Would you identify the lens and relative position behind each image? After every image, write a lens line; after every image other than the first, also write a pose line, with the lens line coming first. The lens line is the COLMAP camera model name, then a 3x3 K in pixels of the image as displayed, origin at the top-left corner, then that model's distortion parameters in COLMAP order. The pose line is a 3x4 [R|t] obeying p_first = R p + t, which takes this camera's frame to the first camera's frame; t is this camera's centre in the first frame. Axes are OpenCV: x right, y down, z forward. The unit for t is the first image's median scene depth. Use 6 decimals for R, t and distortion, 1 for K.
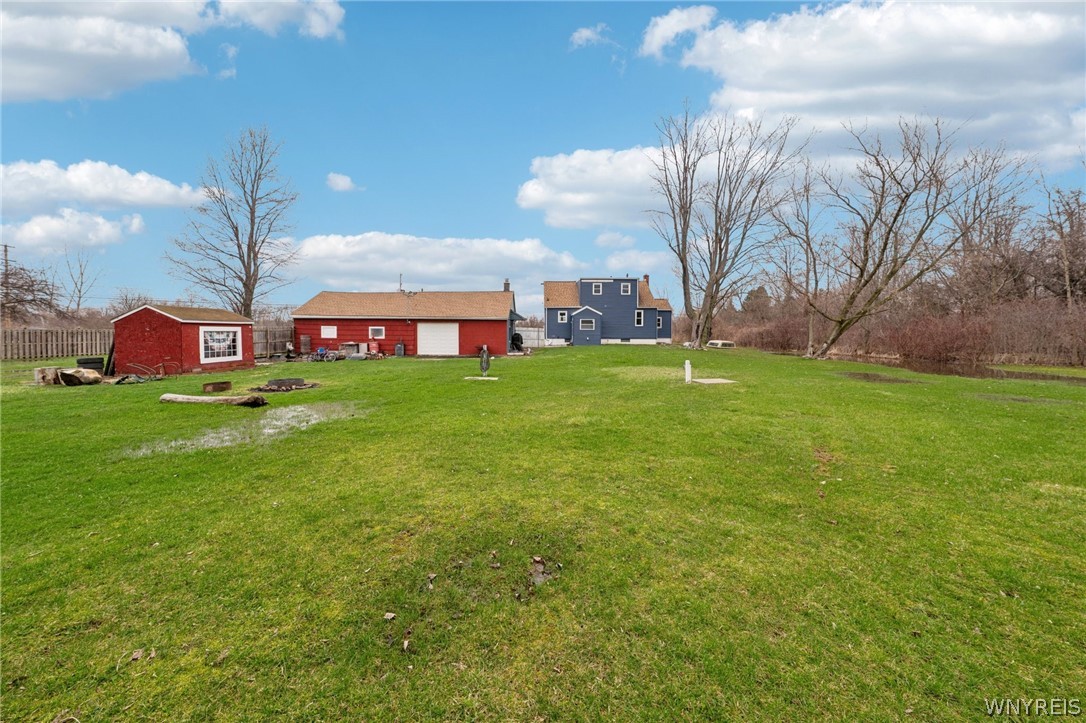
lens RADIAL K [[377.9, 0, 574.6], [0, 377.9, 350.9], [0, 0, 1]] dist [-0.000758, 0.000289]
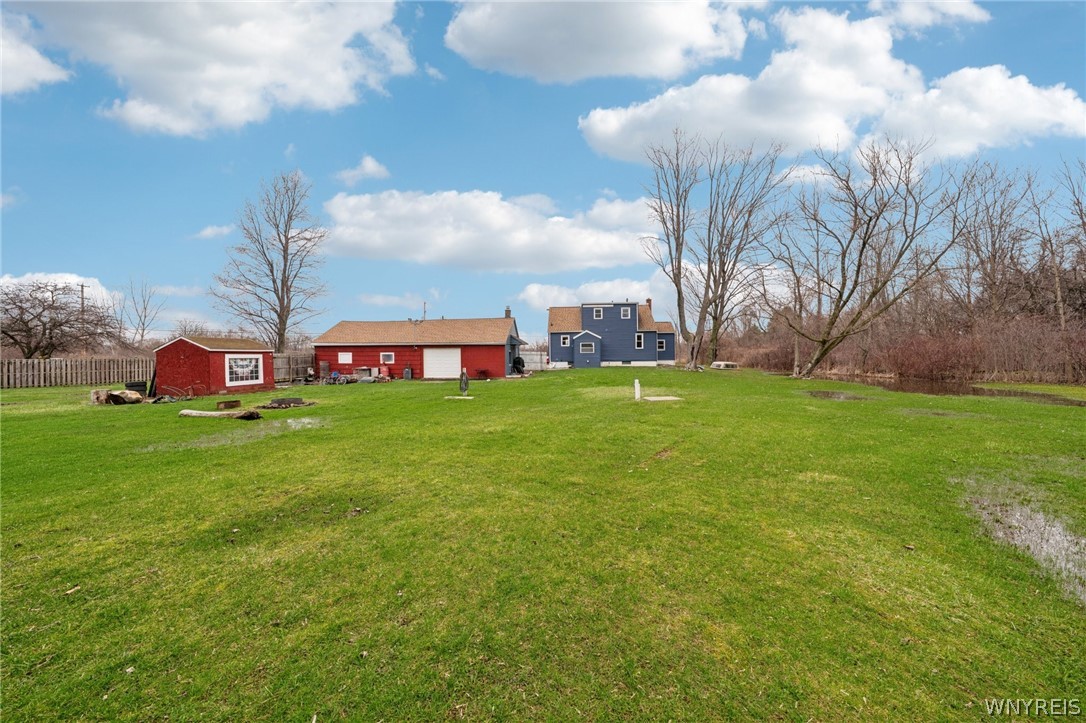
lens RADIAL K [[377.9, 0, 579.9], [0, 377.9, 368.6], [0, 0, 1]] dist [-0.000758, 0.000289]
pose [[0.997705, -0.009871, -0.066982, 0.125644], [0.008837, 0.999837, -0.015724, 0.005179], [0.067127, 0.015096, 0.997630, -0.060372]]
